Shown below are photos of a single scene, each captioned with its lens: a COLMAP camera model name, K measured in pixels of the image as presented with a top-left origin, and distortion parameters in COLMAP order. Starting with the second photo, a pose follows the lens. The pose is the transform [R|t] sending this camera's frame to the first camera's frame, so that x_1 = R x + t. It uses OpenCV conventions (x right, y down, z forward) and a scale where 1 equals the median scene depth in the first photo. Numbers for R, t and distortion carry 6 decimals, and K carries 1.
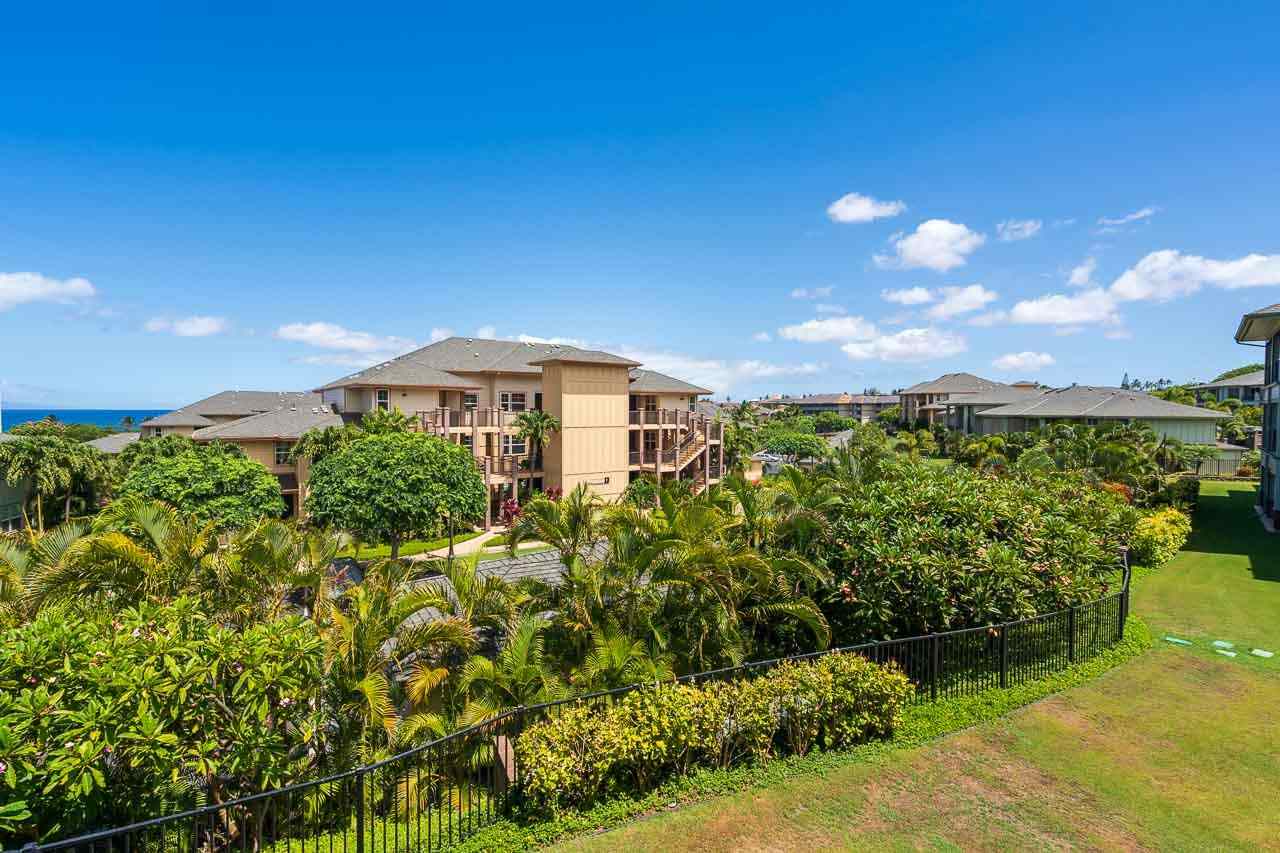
lens RADIAL K [[610.3, 0, 640.0], [0, 610.3, 426.5], [0, 0, 1]] dist [-0.003583, -0.000267]
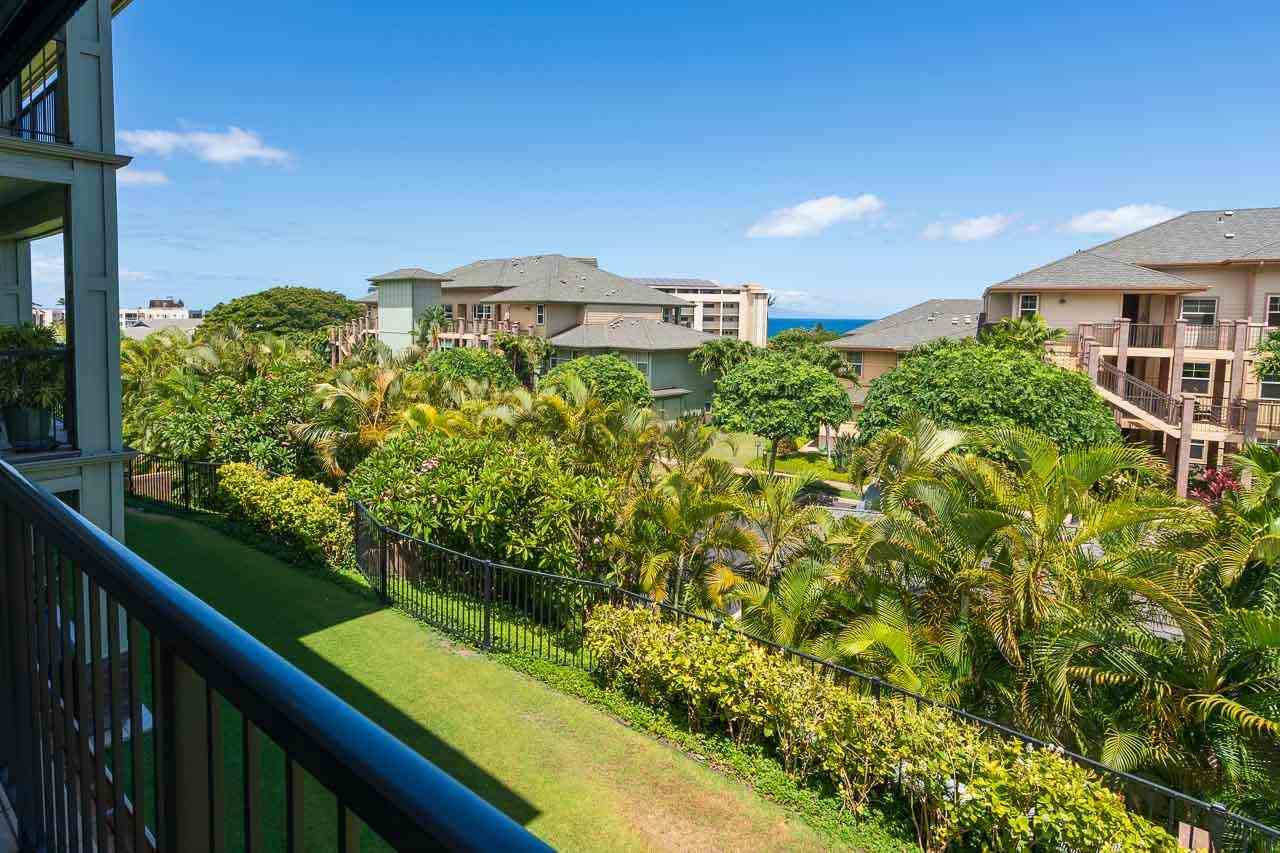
lens RADIAL K [[698.6, 0, 526.9], [0, 698.6, 367.6], [0, 0, 1]] dist [-0.003397, 0.000035]
pose [[0.367119, 0.073582, -0.927259, 0.154401], [-0.036960, 0.997233, 0.064502, -0.001326], [0.929439, 0.010592, 0.368823, 0.067039]]
